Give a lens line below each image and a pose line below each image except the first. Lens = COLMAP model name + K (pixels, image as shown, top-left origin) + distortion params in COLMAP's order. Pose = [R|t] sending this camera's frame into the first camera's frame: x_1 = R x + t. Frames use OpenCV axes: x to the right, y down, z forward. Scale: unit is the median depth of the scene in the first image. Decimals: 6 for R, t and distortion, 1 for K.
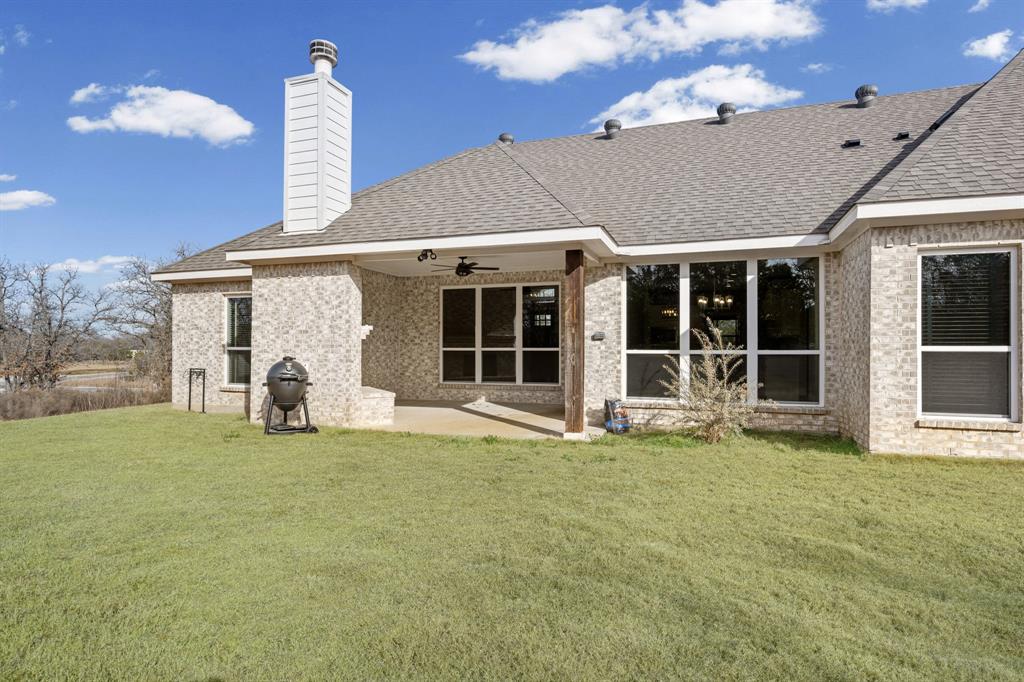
lens RADIAL K [[533.5, 0, 513.2], [0, 533.5, 342.2], [0, 0, 1]] dist [-0.004466, -0.000273]
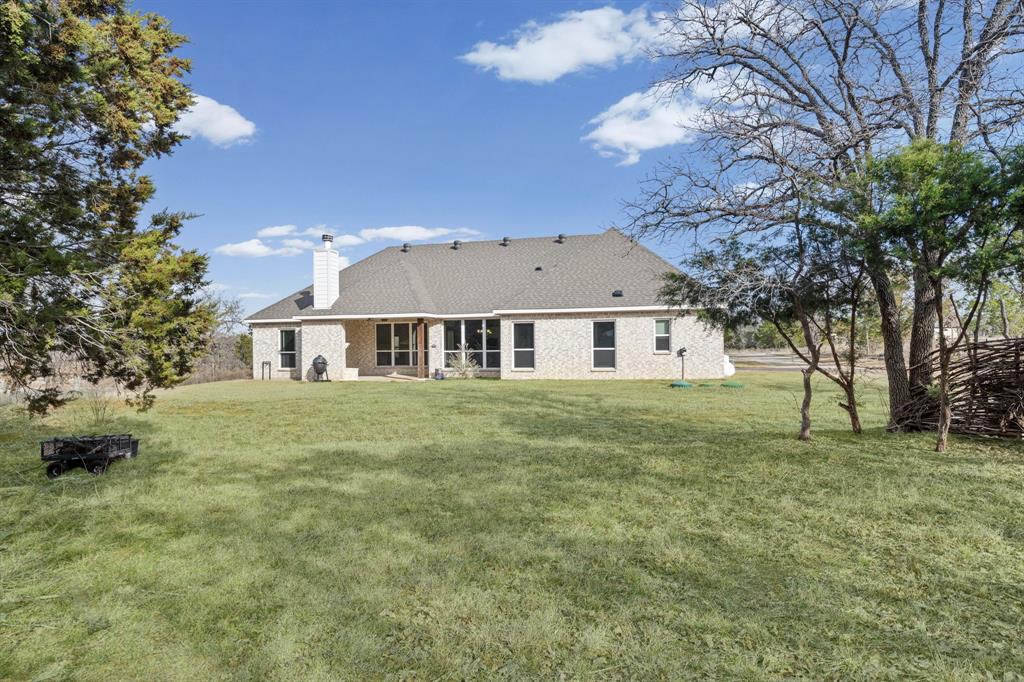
lens RADIAL K [[533.5, 0, 510.1], [0, 533.5, 341.0], [0, 0, 1]] dist [-0.004466, -0.000273]
pose [[0.993878, -0.012235, 0.109802, 0.247181], [0.012308, 0.999924, 0.000009, -0.032105], [-0.109793, 0.001342, 0.993954, -1.771584]]
